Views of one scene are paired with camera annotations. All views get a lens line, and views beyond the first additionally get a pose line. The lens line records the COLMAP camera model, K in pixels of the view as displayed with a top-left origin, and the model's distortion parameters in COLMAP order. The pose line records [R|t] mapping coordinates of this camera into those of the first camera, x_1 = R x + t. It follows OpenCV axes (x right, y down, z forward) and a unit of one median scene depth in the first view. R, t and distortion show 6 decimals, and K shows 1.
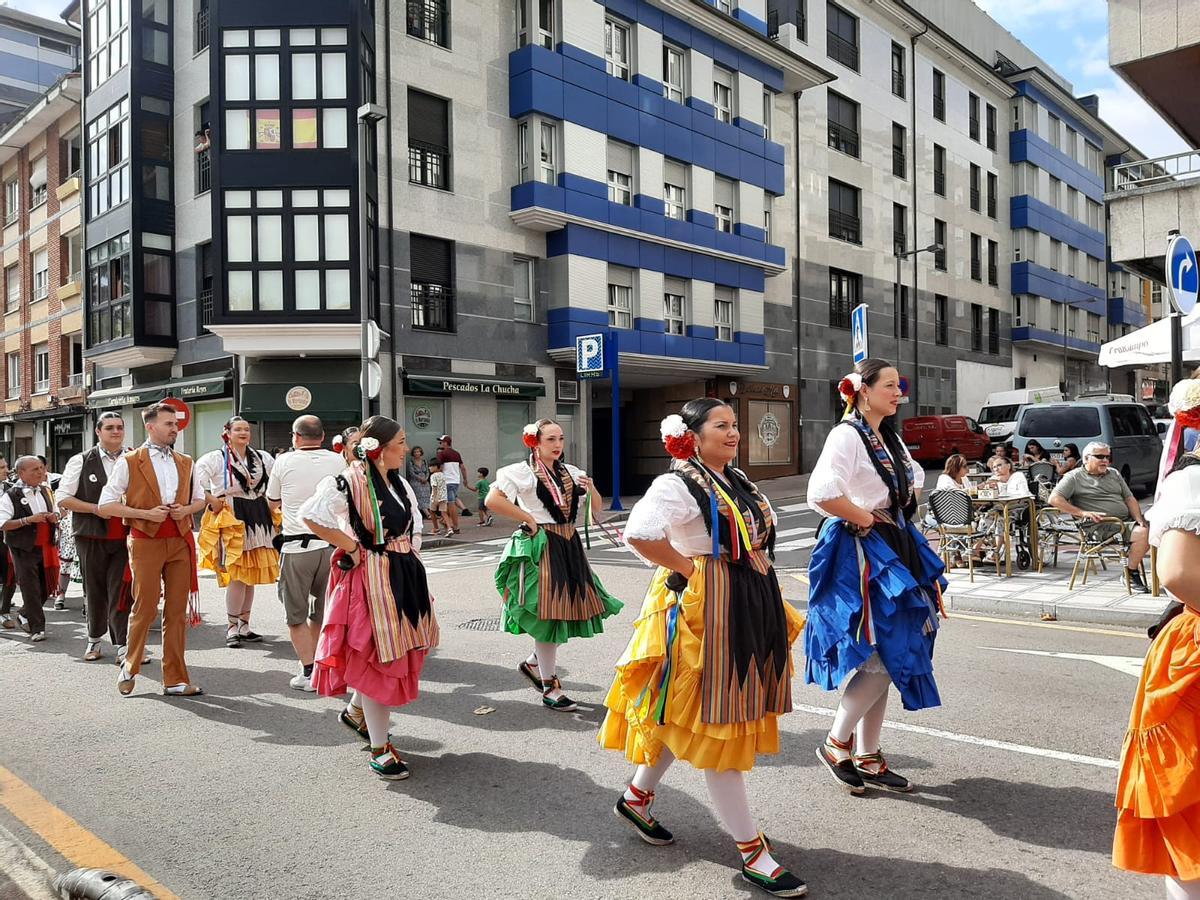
lens RADIAL K [[929.7, 0, 604.5], [0, 929.7, 454.3], [0, 0, 1]] dist [0.085214, -0.155692]
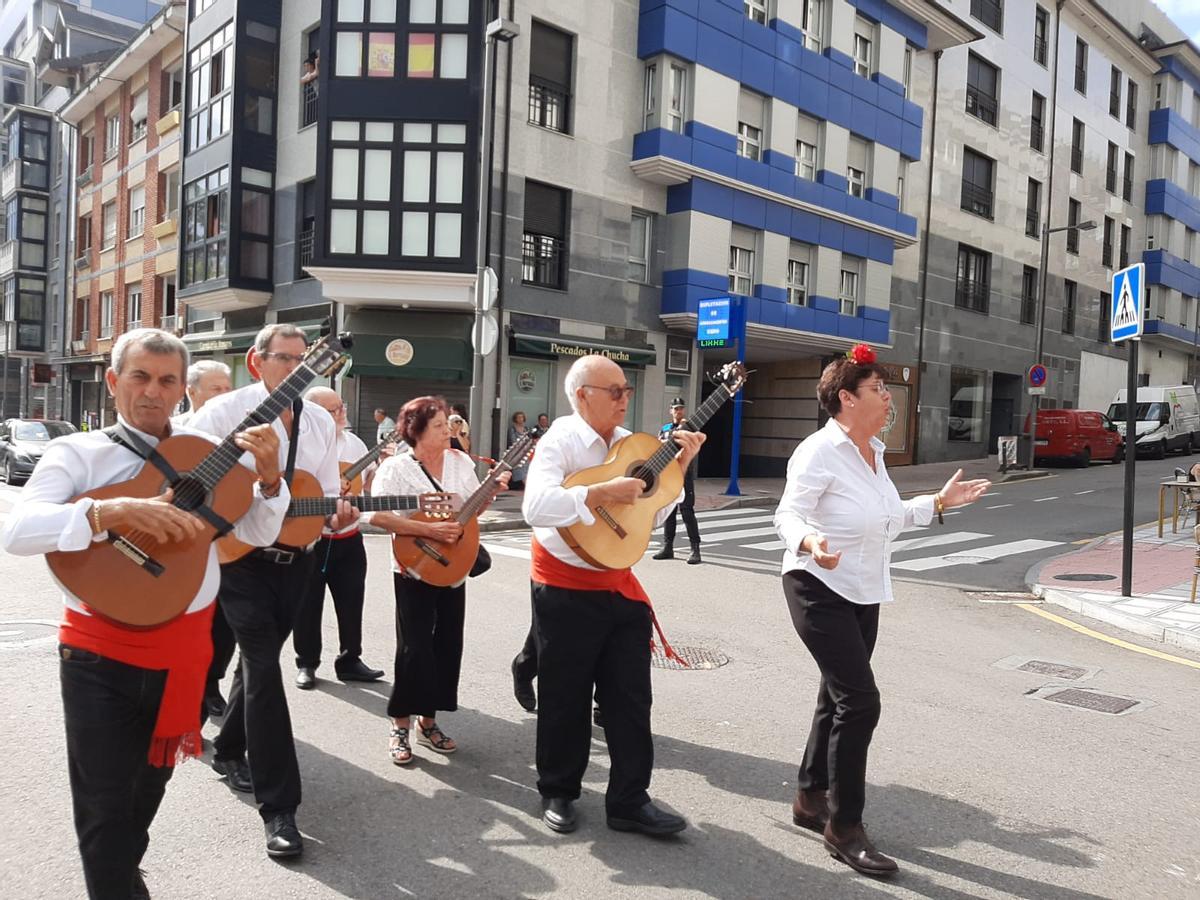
lens RADIAL K [[899.2, 0, 611.6], [0, 899.2, 450.6], [0, 0, 1]] dist [0.083917, -0.159500]
pose [[0.996513, 0.059851, -0.058130, -0.047612], [-0.058193, 0.997860, 0.029810, -0.001414], [0.059790, -0.026323, 0.997864, 0.095927]]
